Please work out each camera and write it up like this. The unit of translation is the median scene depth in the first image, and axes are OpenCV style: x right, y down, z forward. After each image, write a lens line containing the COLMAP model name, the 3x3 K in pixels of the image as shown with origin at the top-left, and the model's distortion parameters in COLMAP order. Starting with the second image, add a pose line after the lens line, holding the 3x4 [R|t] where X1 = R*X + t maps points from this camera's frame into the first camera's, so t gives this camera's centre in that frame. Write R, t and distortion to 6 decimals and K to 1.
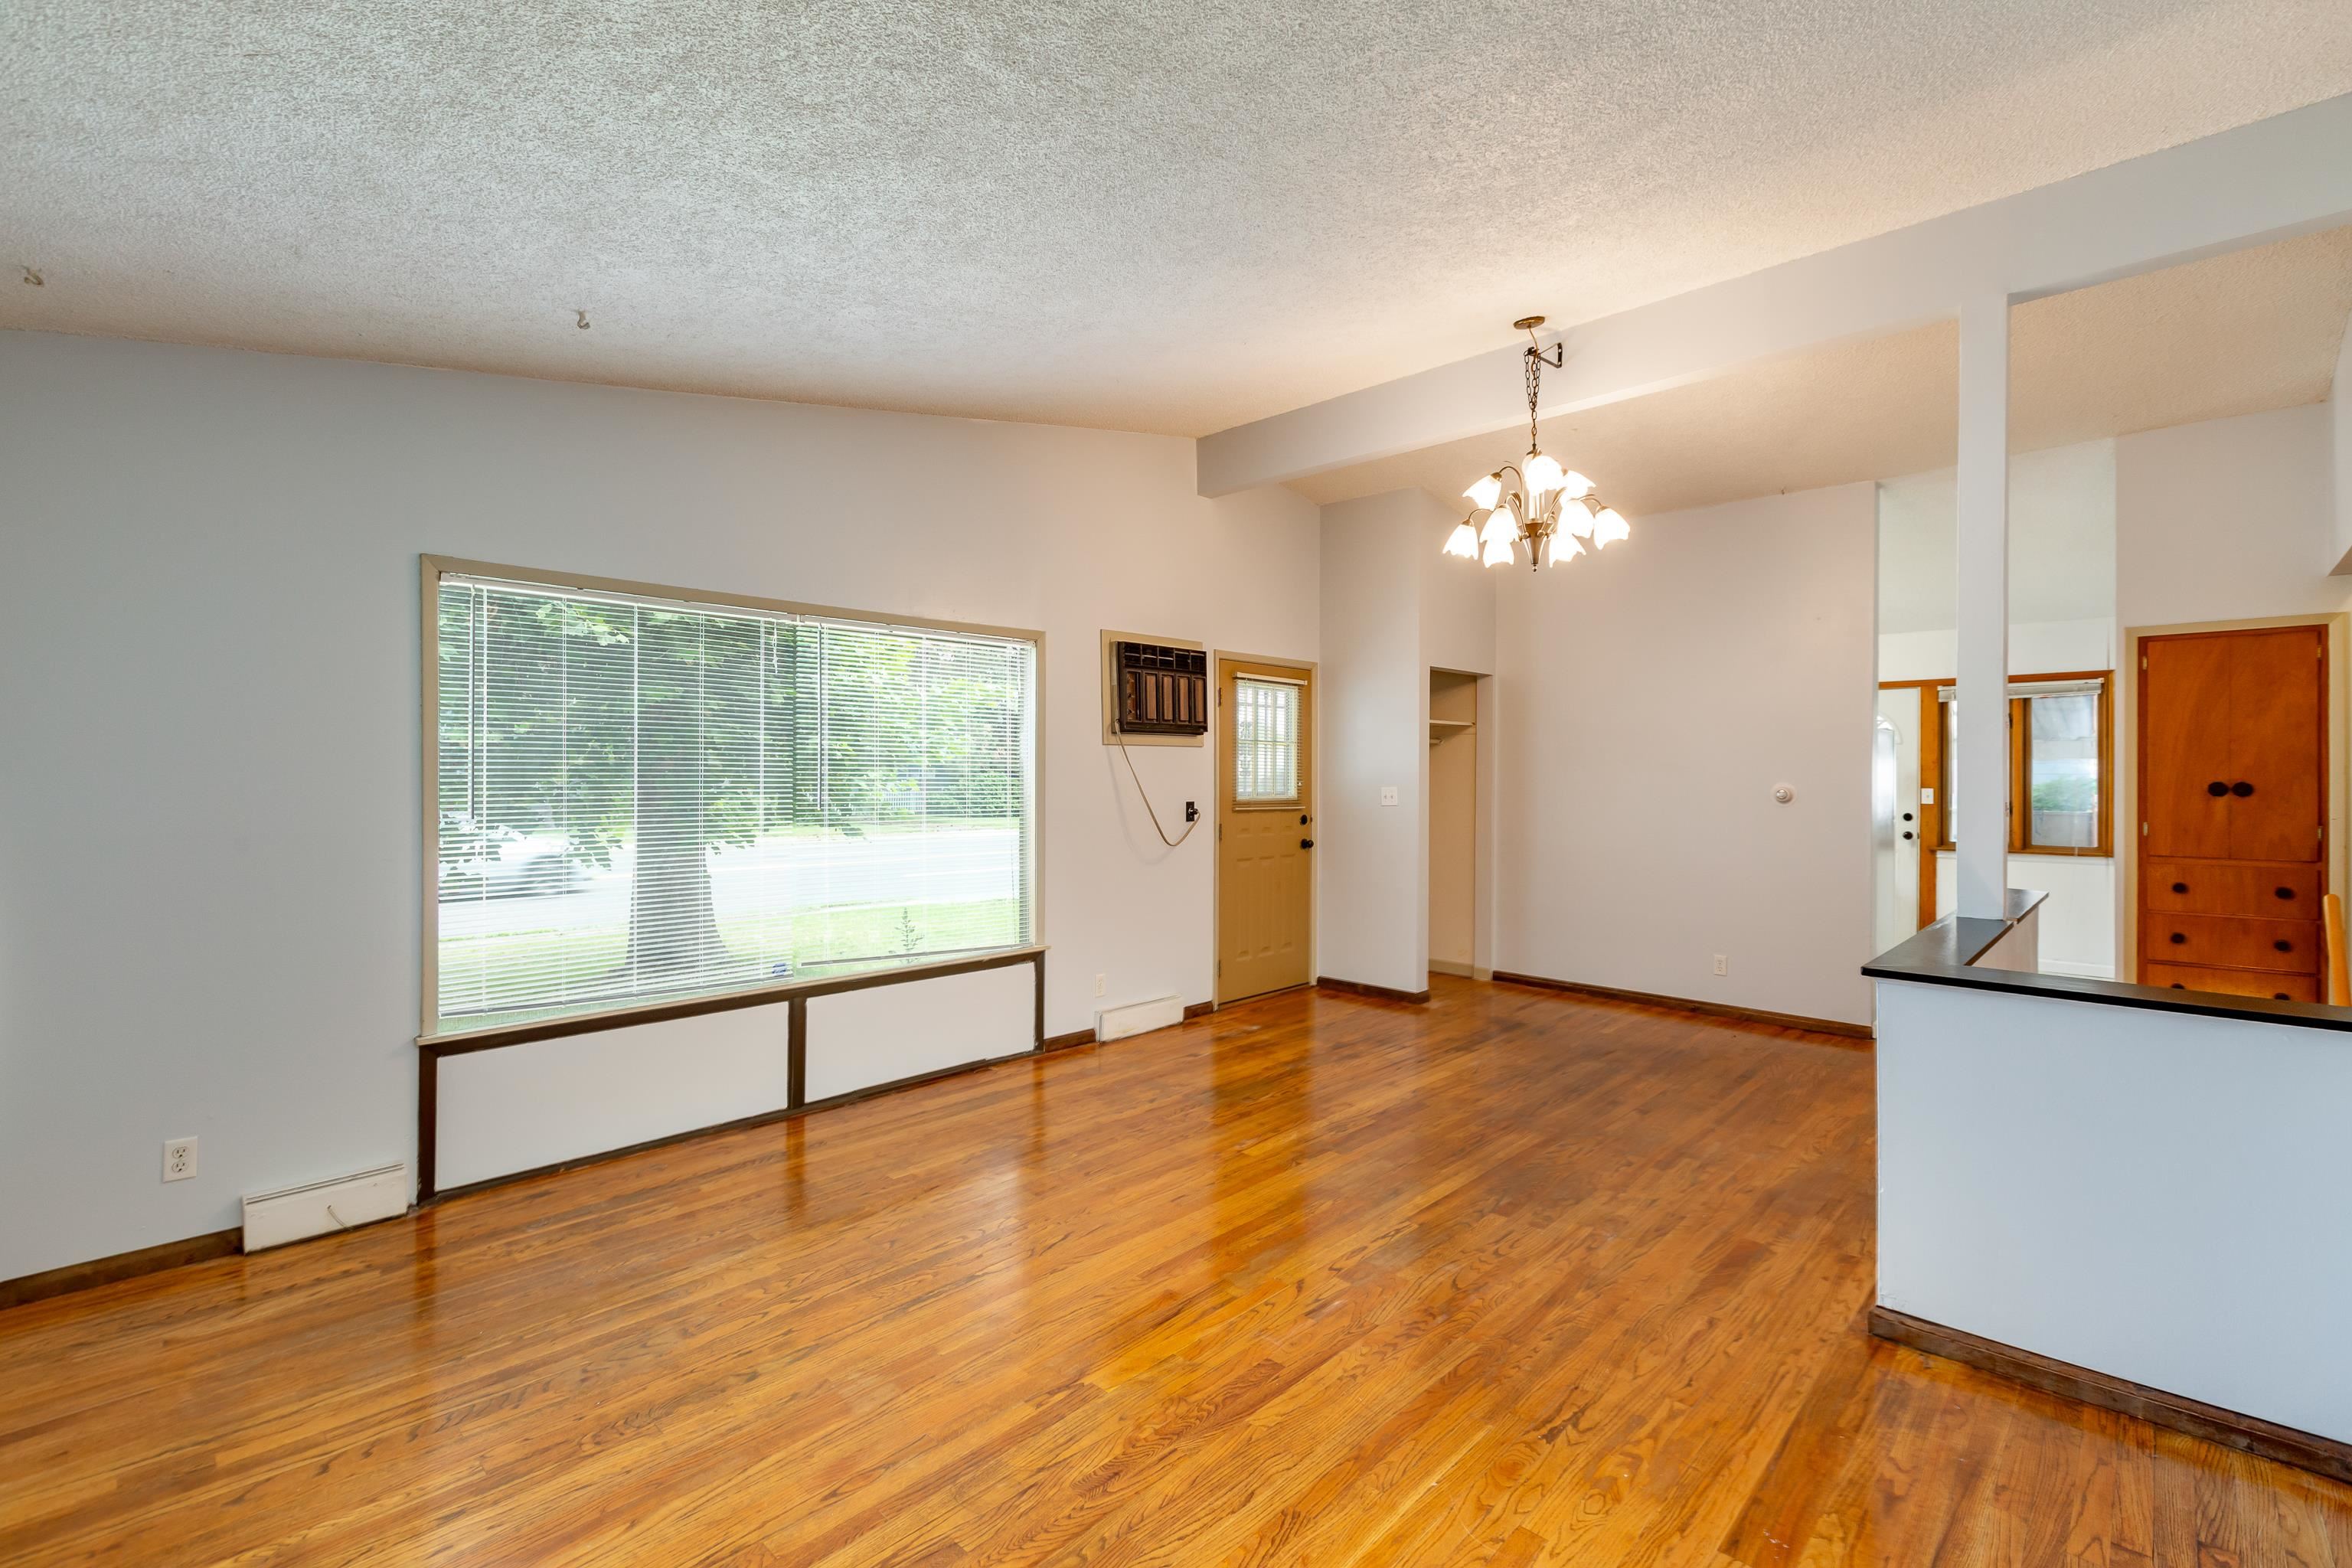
lens RADIAL K [[1073.5, 0, 1173.7], [0, 1073.5, 788.0], [0, 0, 1]] dist [0.002491, -0.001852]
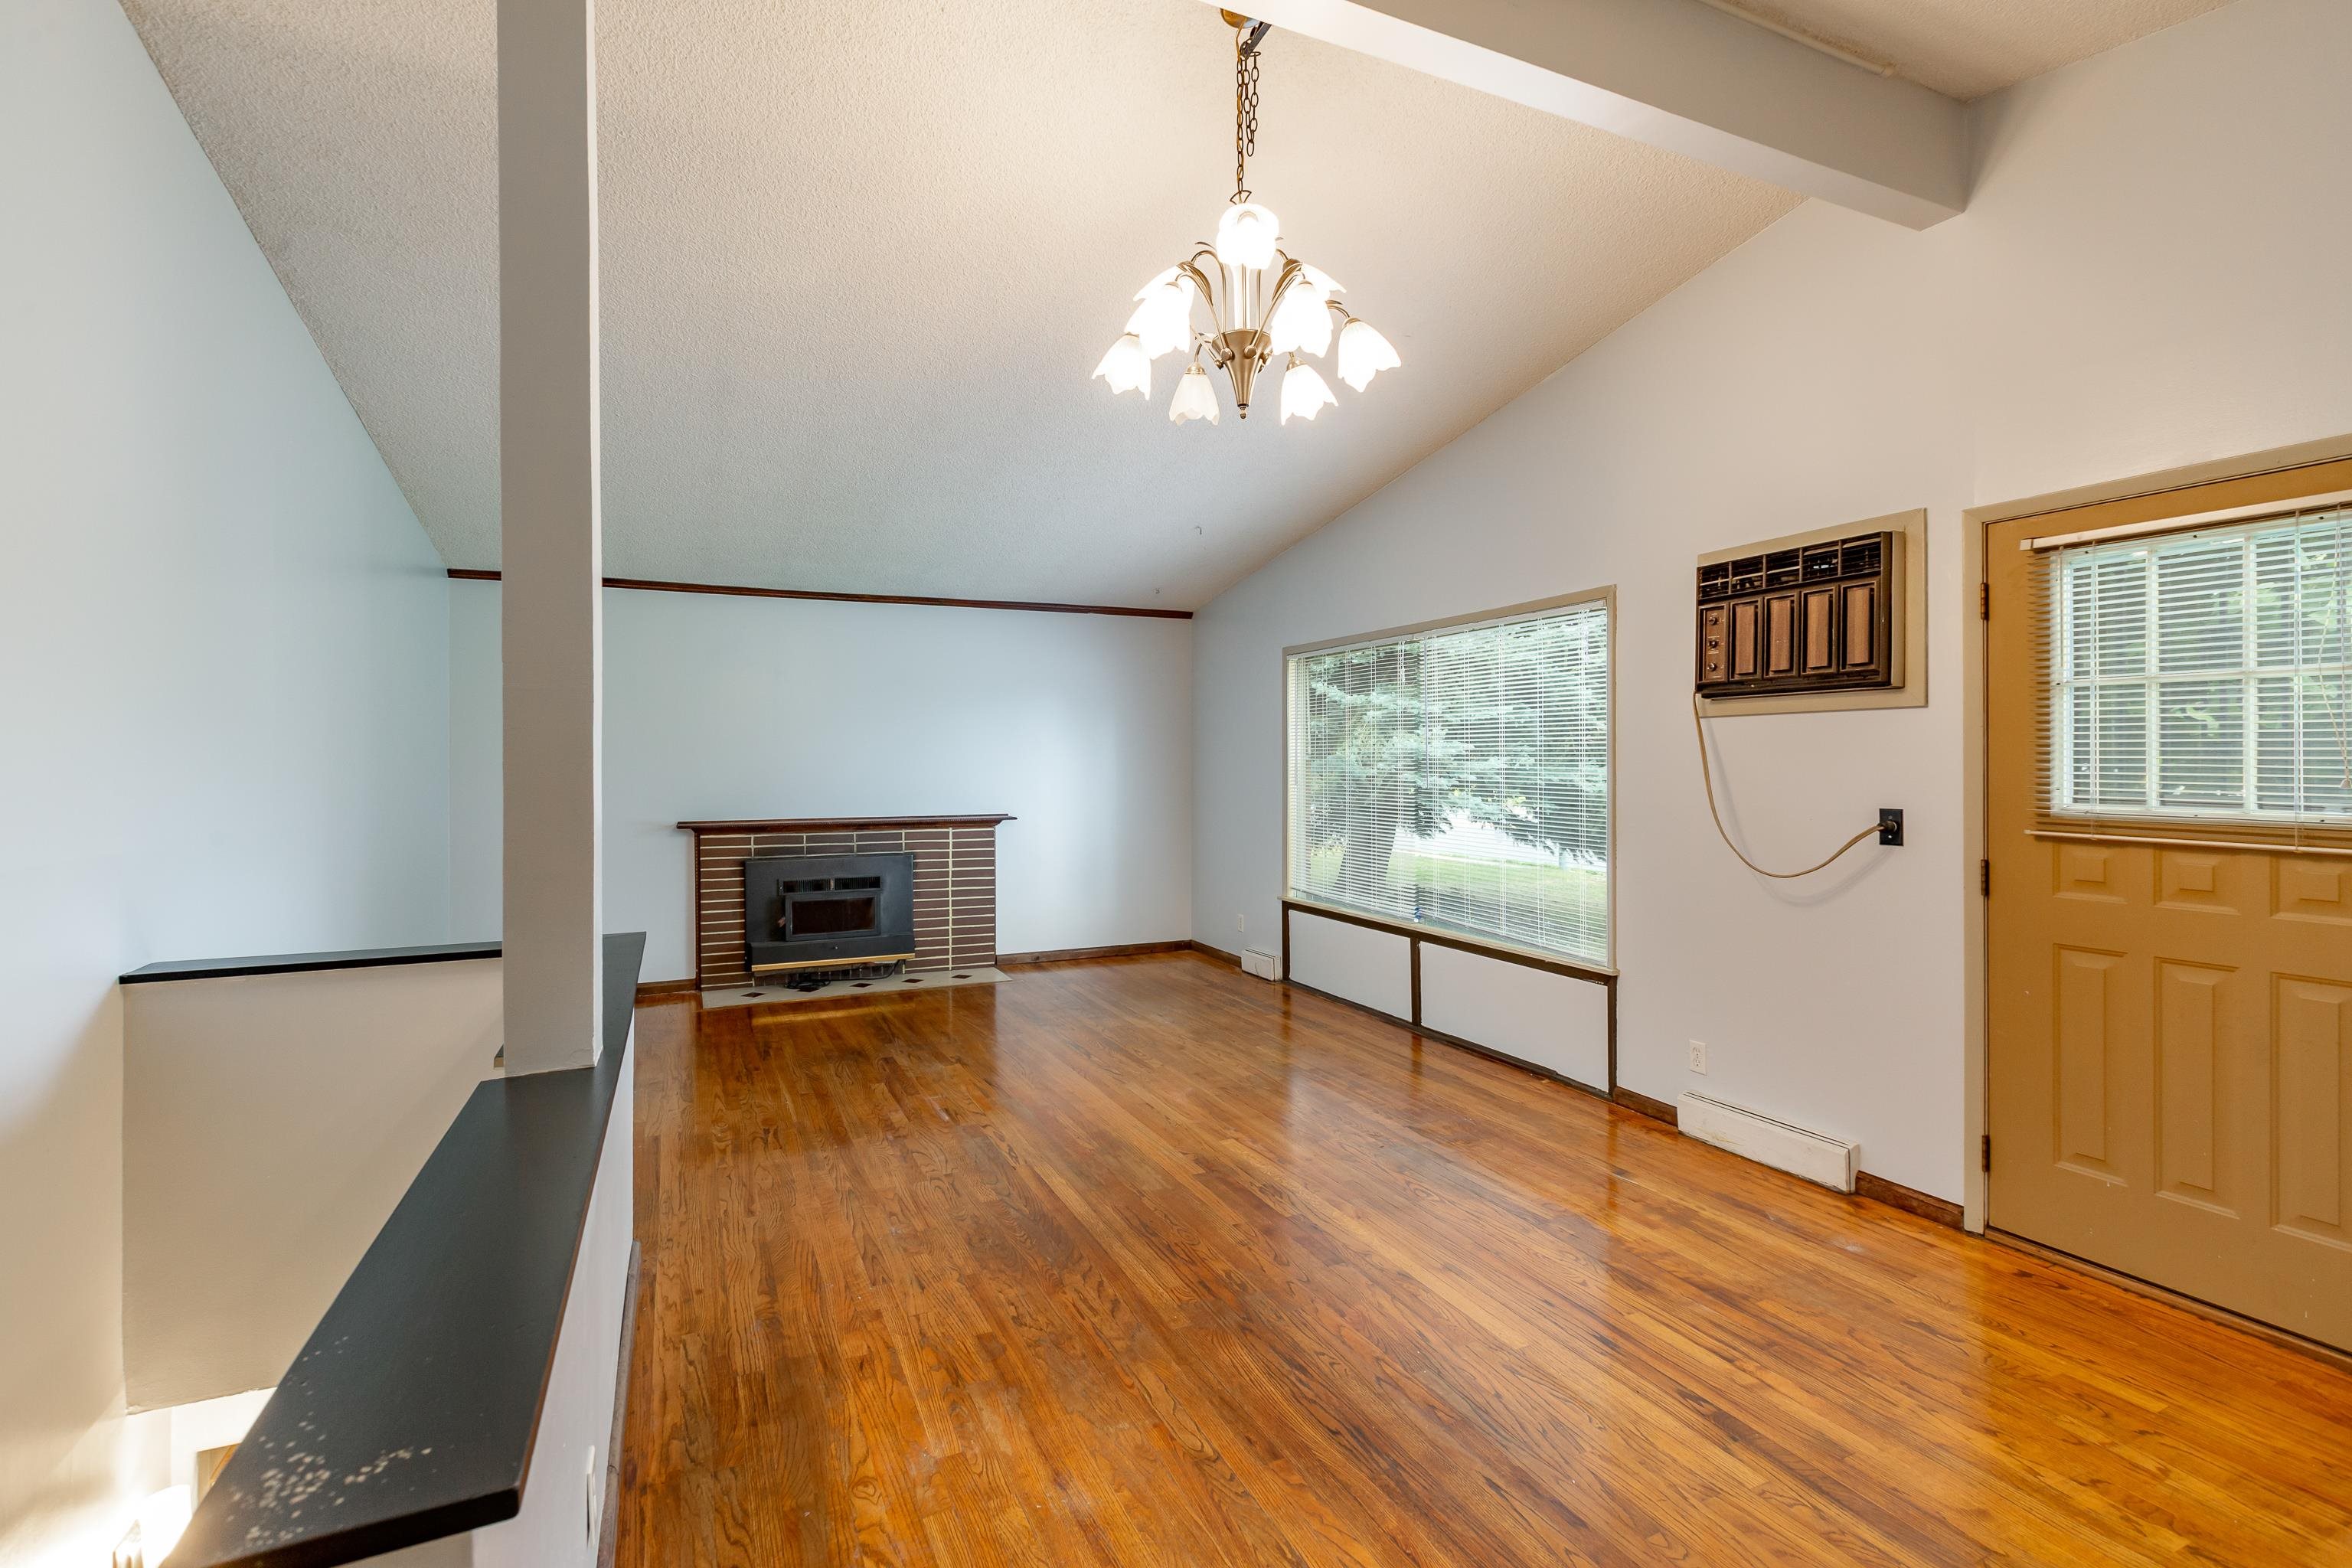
lens RADIAL K [[1073.5, 0, 1182.5], [0, 1073.5, 760.6], [0, 0, 1]] dist [0.002491, -0.001852]
pose [[-0.375958, -0.002786, -0.926632, 0.752764], [-0.008339, 0.999965, 0.000376, -0.010113], [0.926599, 0.007869, -0.375969, 0.992281]]
